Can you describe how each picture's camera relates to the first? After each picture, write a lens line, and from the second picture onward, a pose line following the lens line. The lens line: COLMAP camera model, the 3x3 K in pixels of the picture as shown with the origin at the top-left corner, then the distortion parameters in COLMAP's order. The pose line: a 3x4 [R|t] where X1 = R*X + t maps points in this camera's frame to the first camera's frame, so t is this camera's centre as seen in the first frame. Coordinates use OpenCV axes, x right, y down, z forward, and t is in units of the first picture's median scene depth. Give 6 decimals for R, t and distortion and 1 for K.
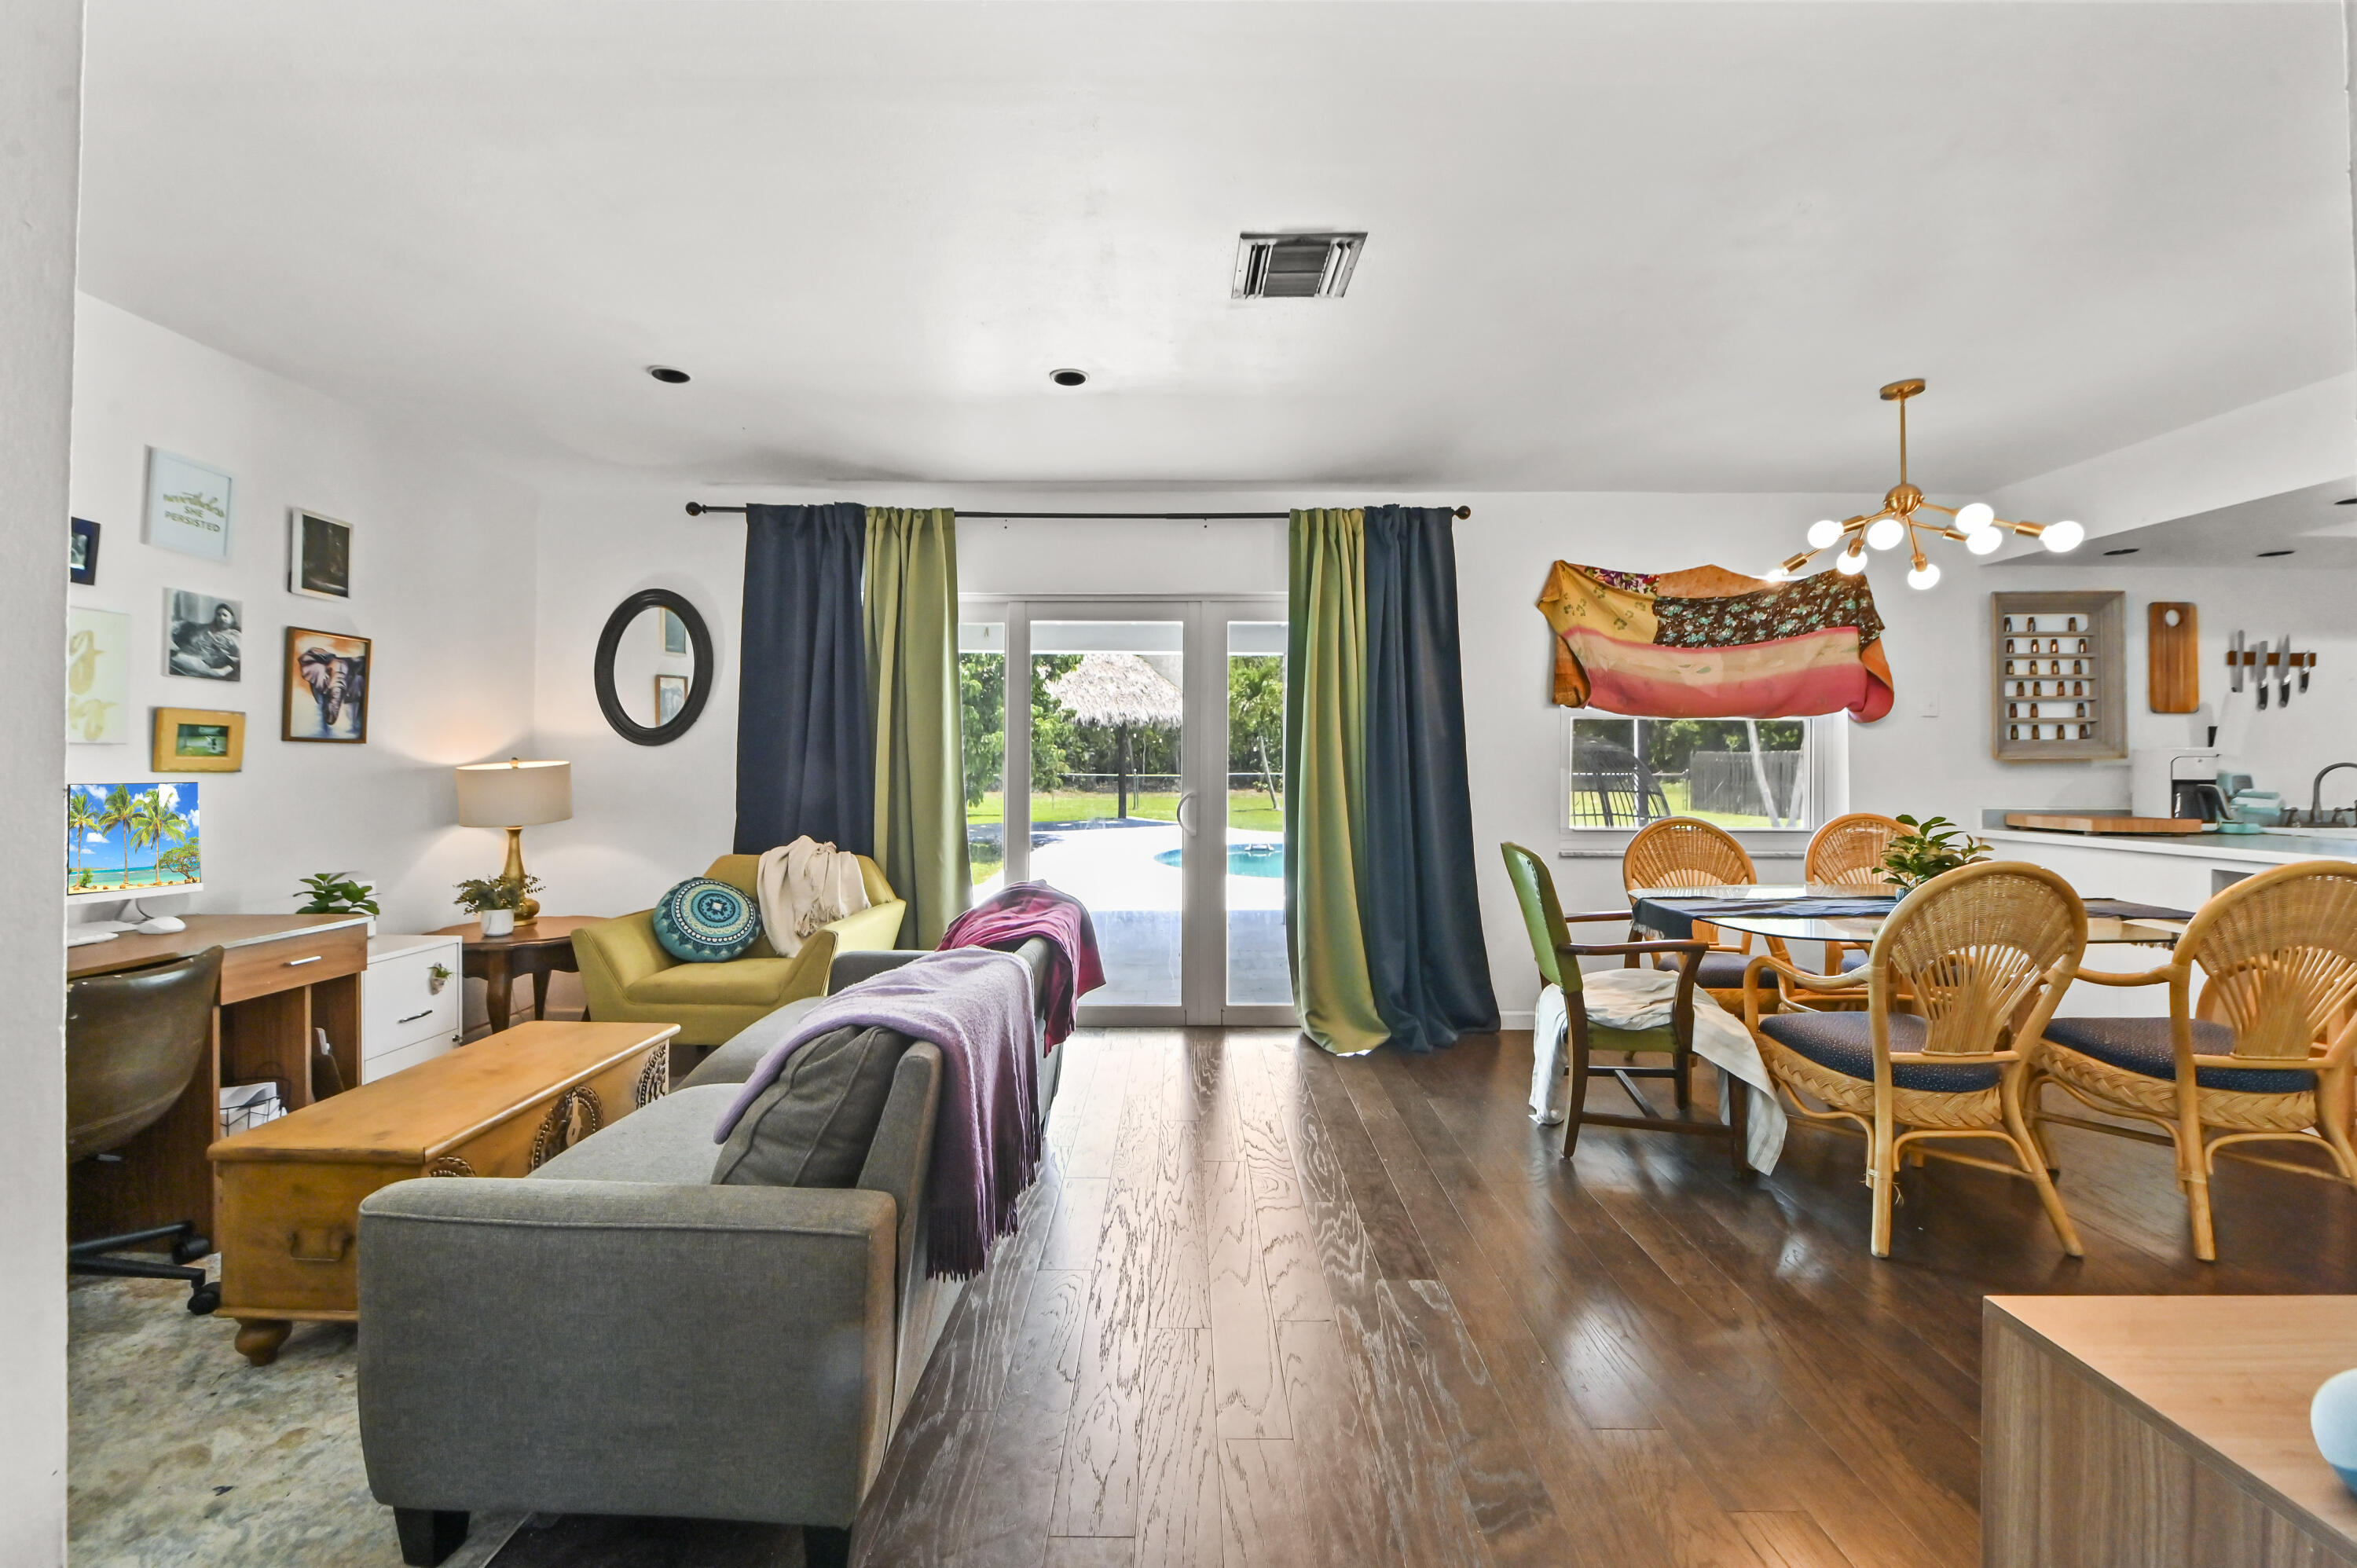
lens RADIAL K [[943.9, 0, 1189.6], [0, 943.9, 784.4], [0, 0, 1]] dist [-0.009064, -0.000480]
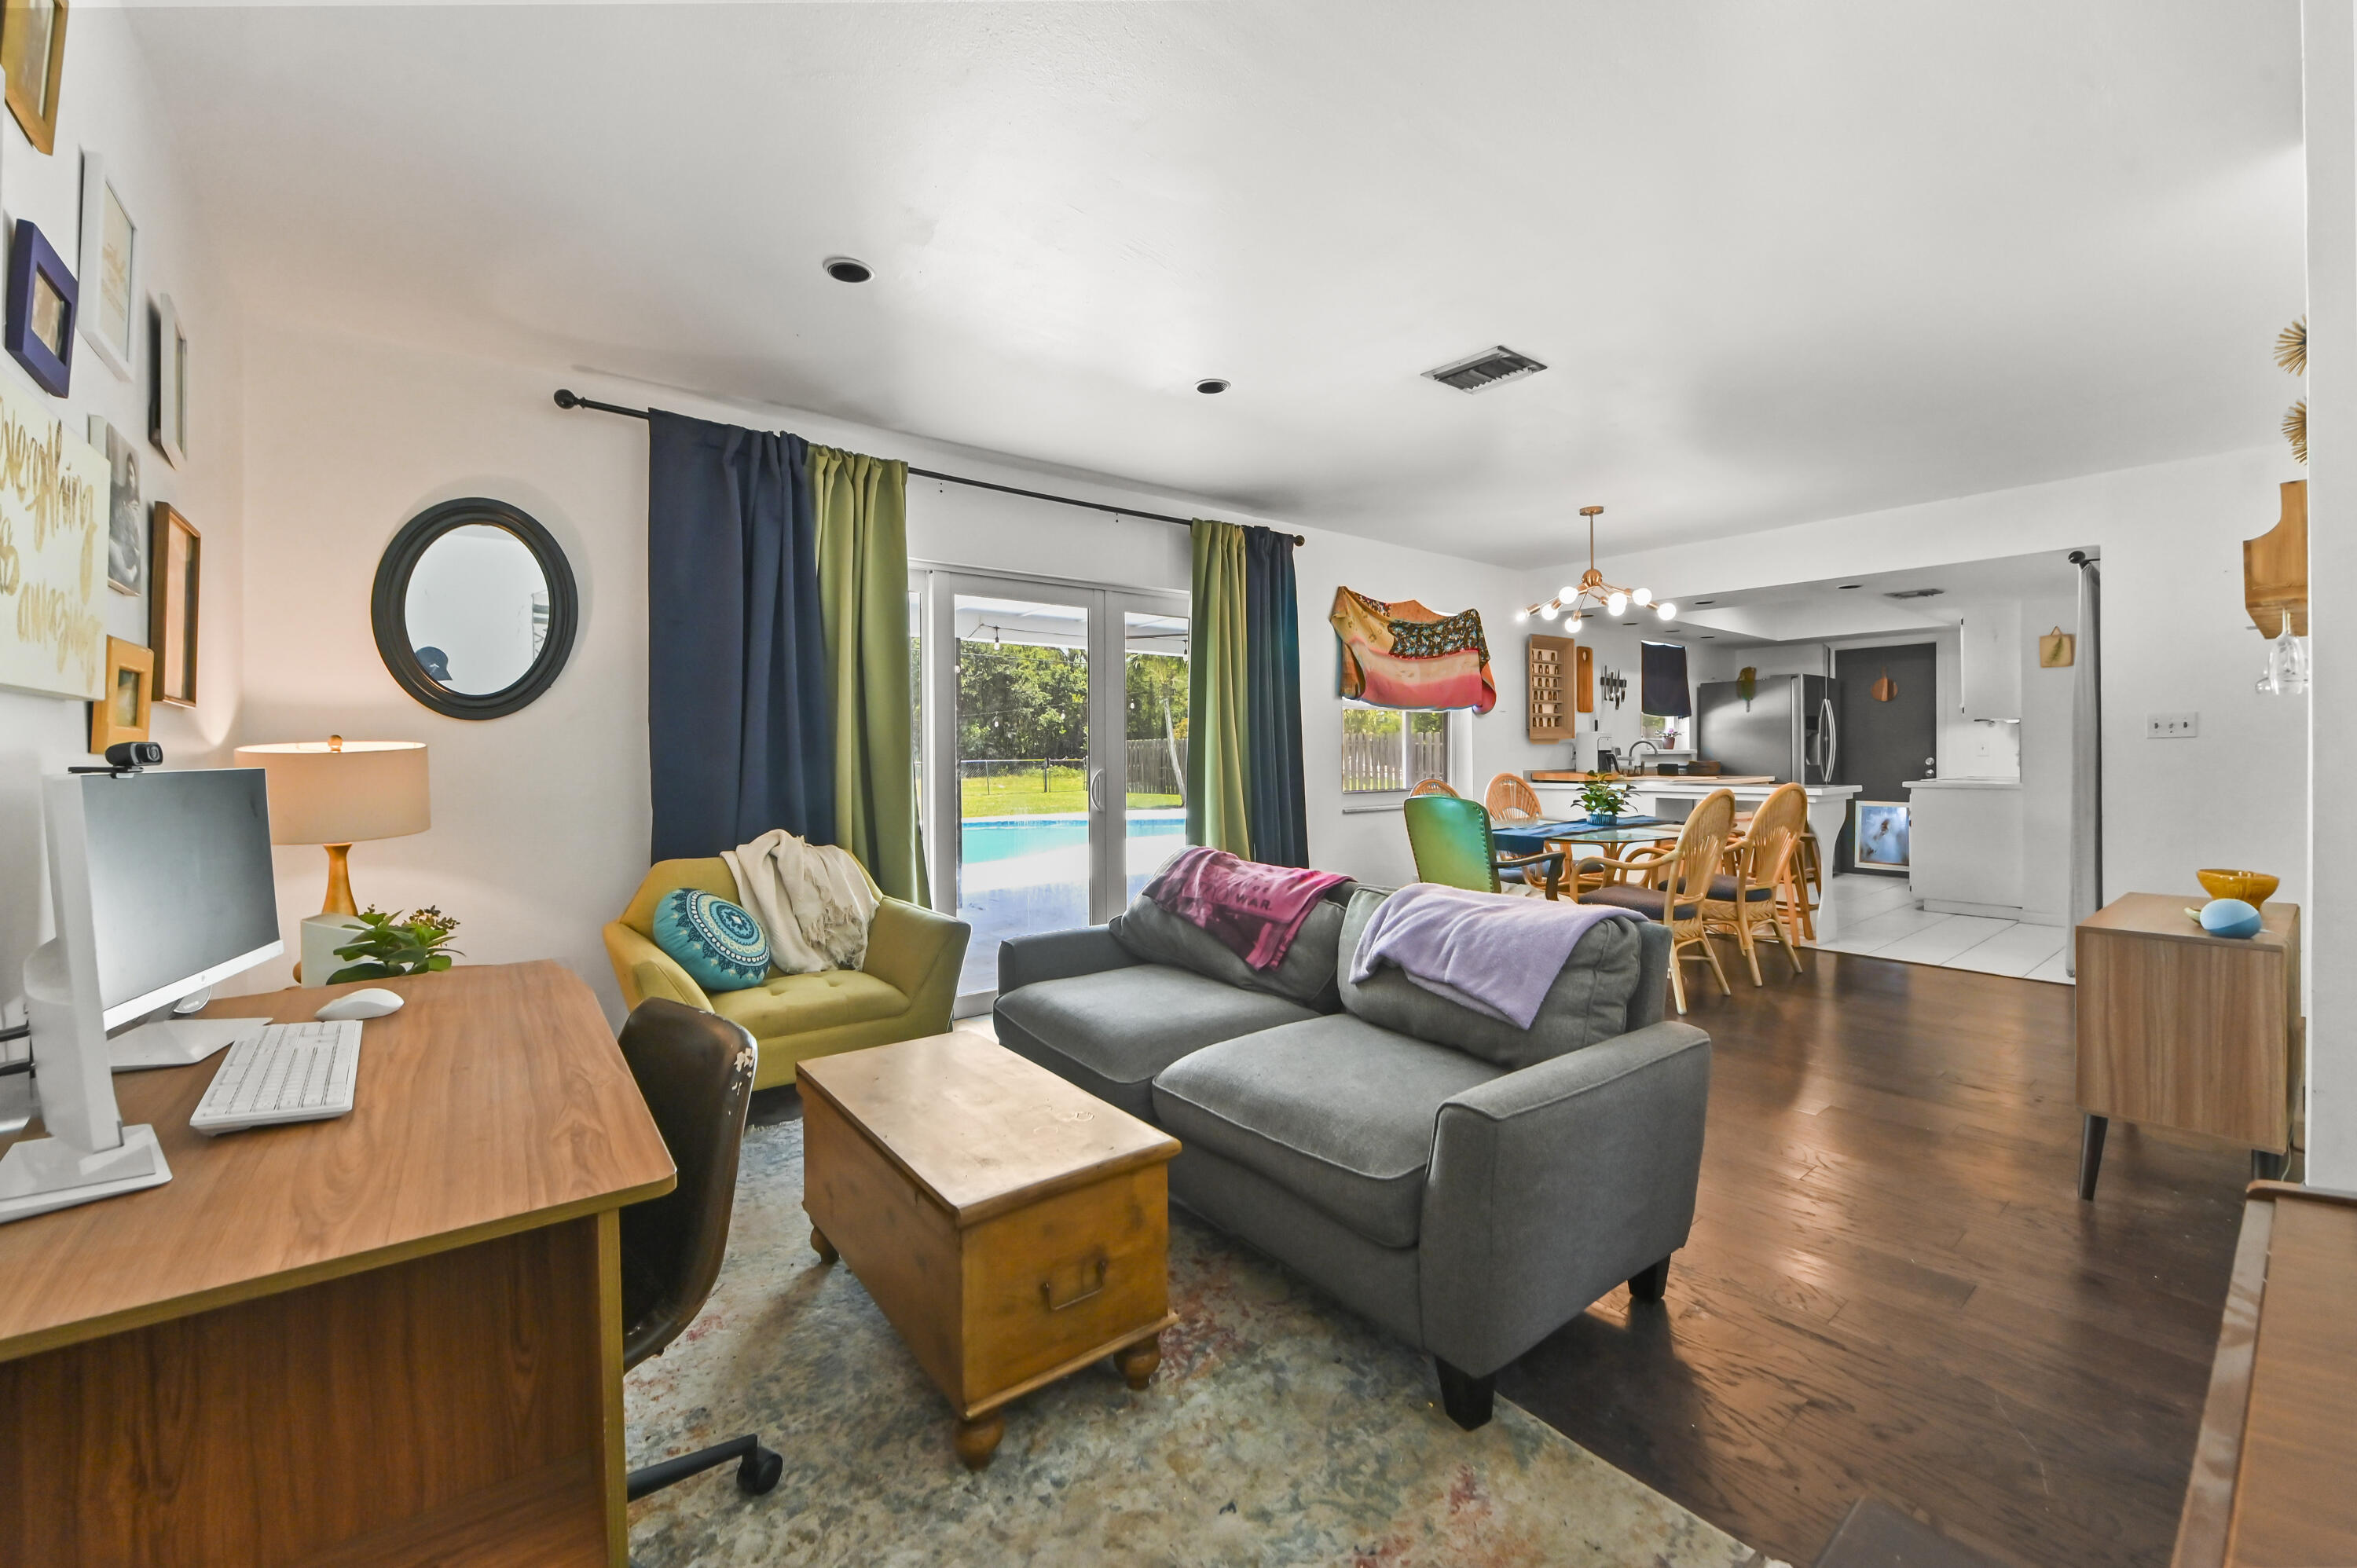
lens RADIAL K [[943.9, 0, 1197.4], [0, 943.9, 796.7], [0, 0, 1]] dist [-0.009064, -0.000480]
pose [[0.775937, -0.038780, 0.629617, -0.598223], [0.023204, 0.999188, 0.032946, 0.005744], [-0.630383, -0.010955, 0.776207, 0.109059]]
